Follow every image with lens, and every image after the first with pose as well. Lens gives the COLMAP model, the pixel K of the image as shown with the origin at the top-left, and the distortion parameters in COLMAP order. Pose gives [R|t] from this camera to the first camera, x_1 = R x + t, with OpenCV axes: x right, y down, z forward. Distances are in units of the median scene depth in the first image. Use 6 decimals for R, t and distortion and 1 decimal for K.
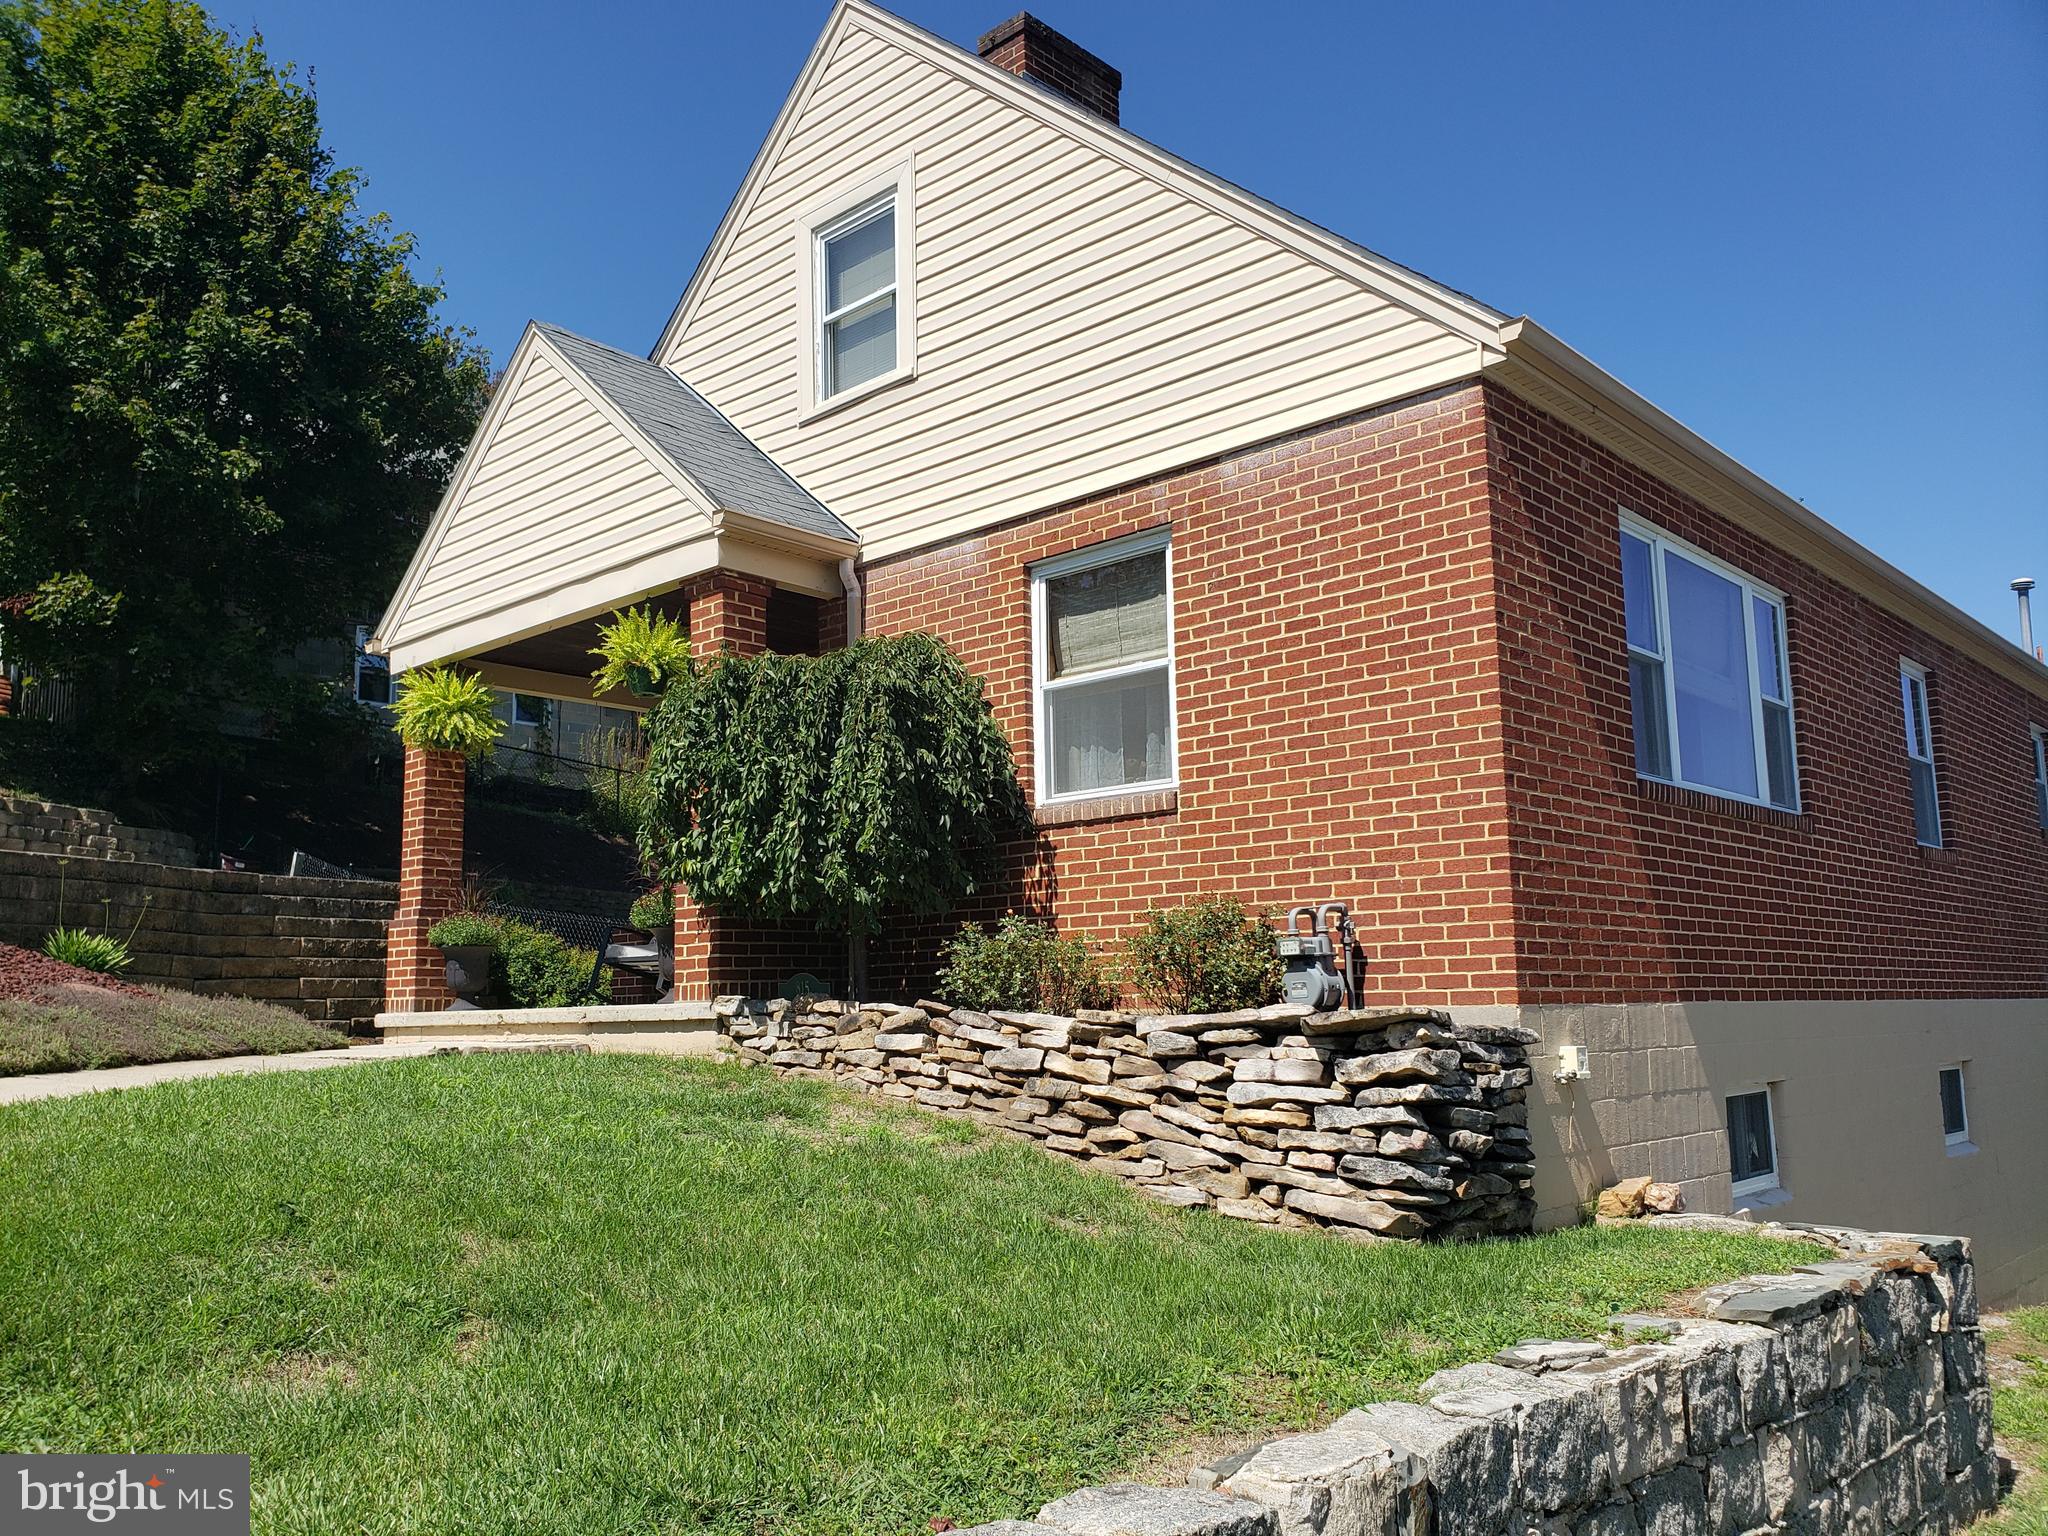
lens RADIAL K [[1536.2, 0, 1024.8], [0, 1536.2, 831.2], [0, 0, 1]] dist [0.050609, 0.006161]
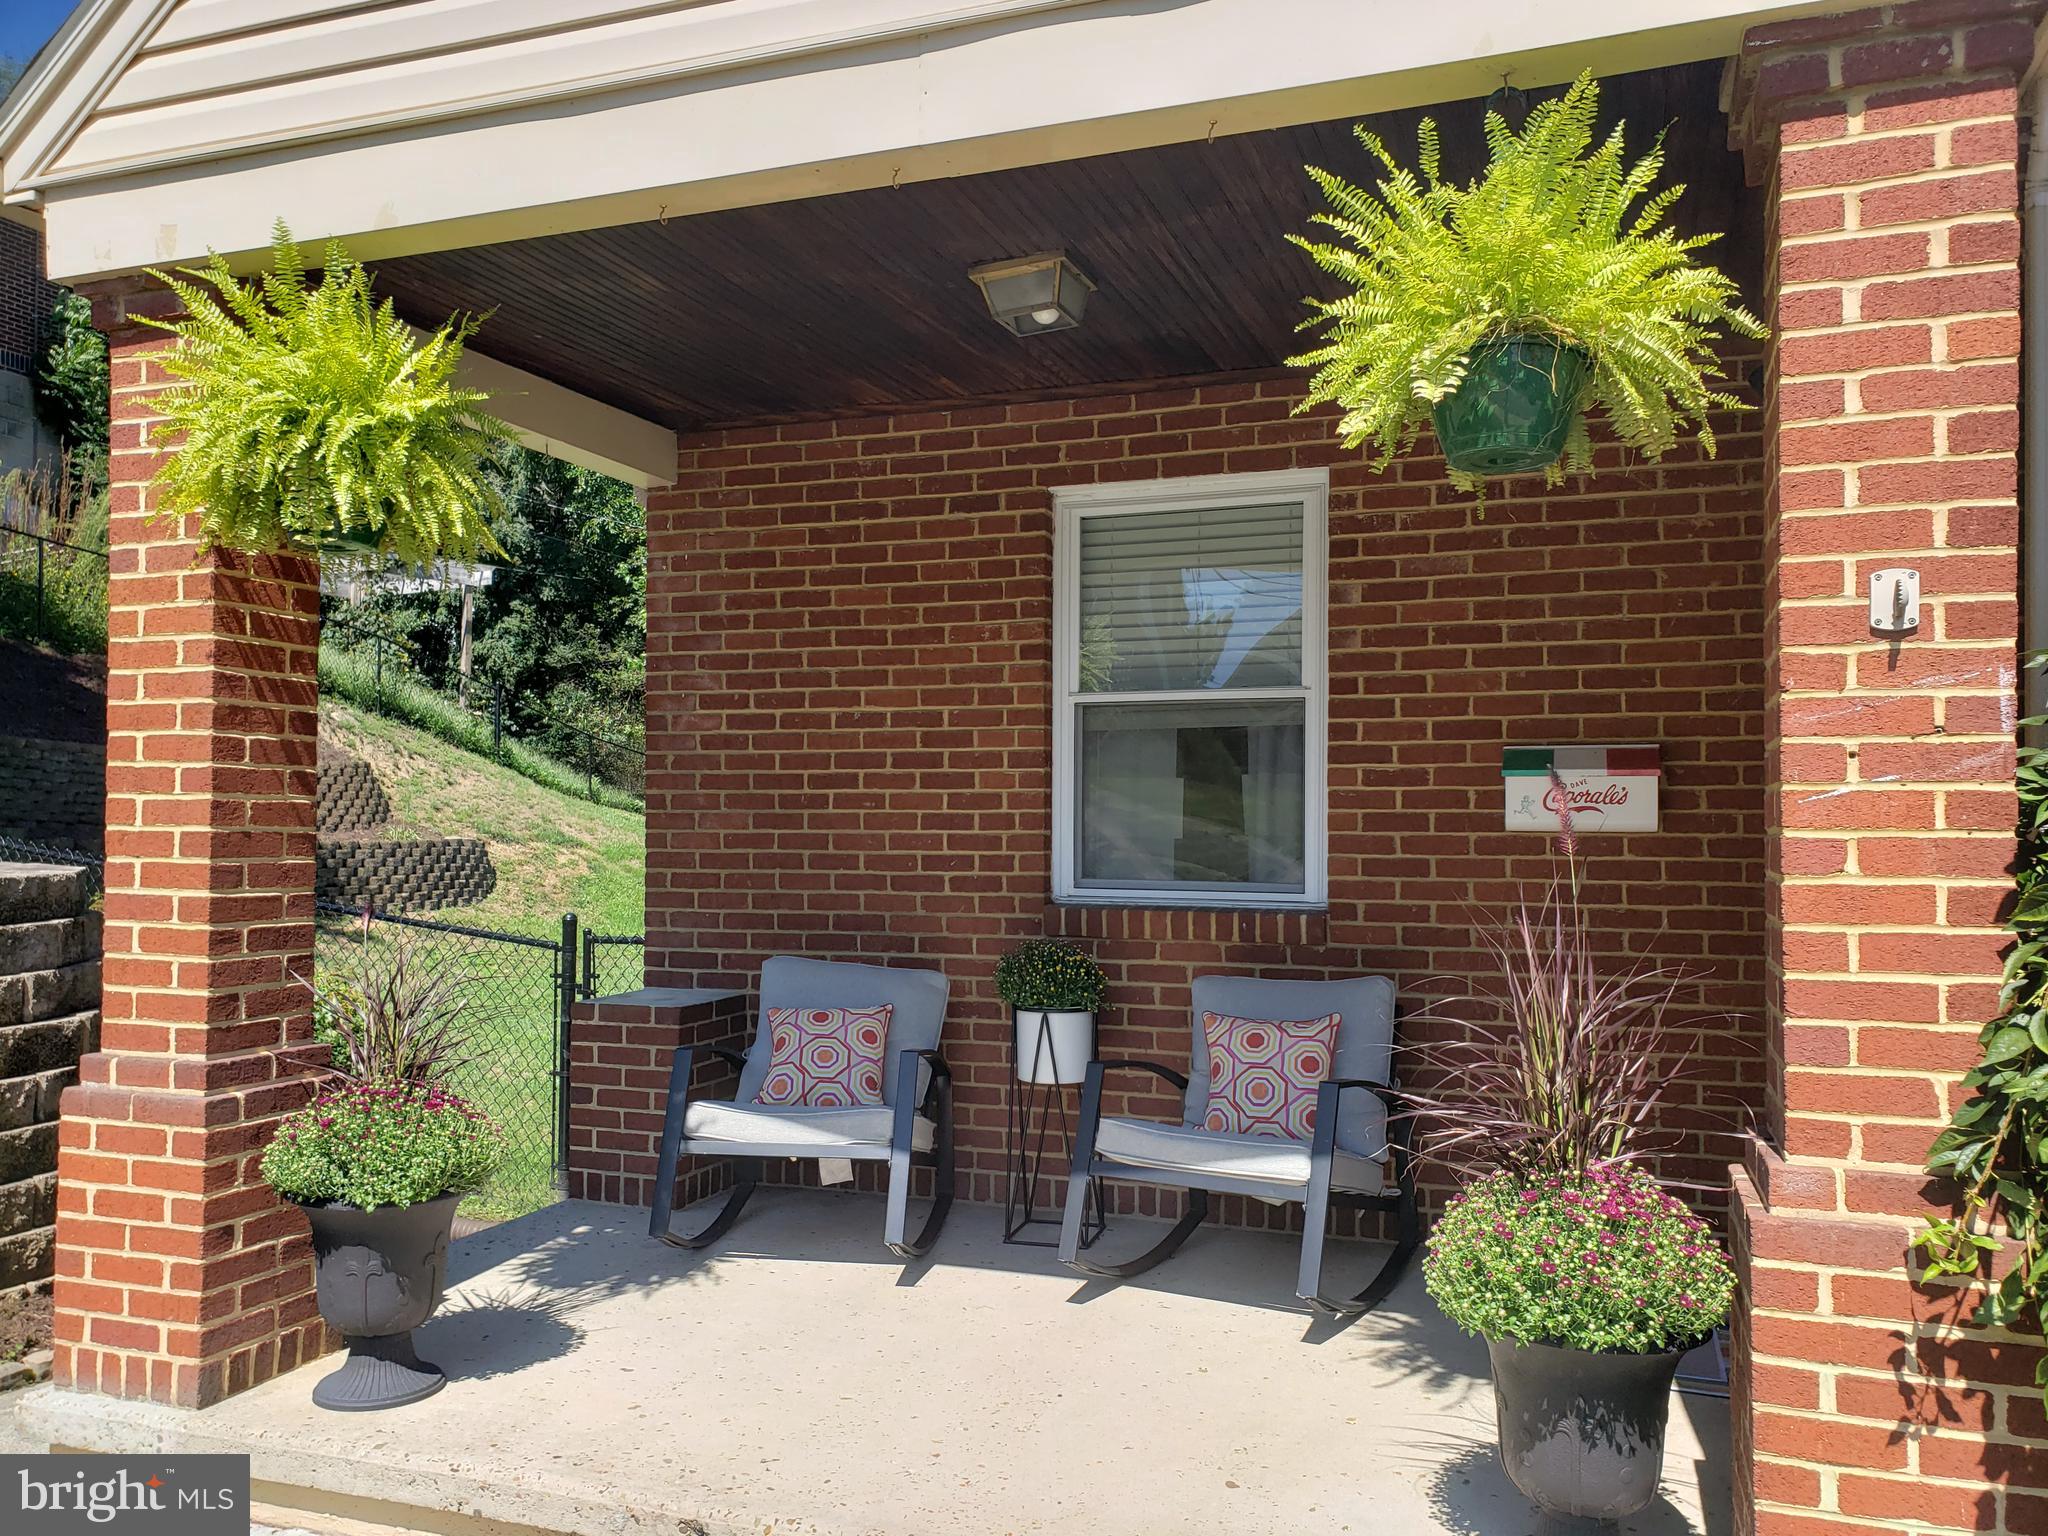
lens RADIAL K [[1536.2, 0, 1024.8], [0, 1536.2, 831.2], [0, 0, 1]] dist [0.050609, 0.006161]
pose [[0.932904, 0.036762, 0.358245, -0.354090], [-0.076153, 0.992418, 0.096469, -0.039482], [-0.351982, -0.117278, 0.928630, 0.661500]]
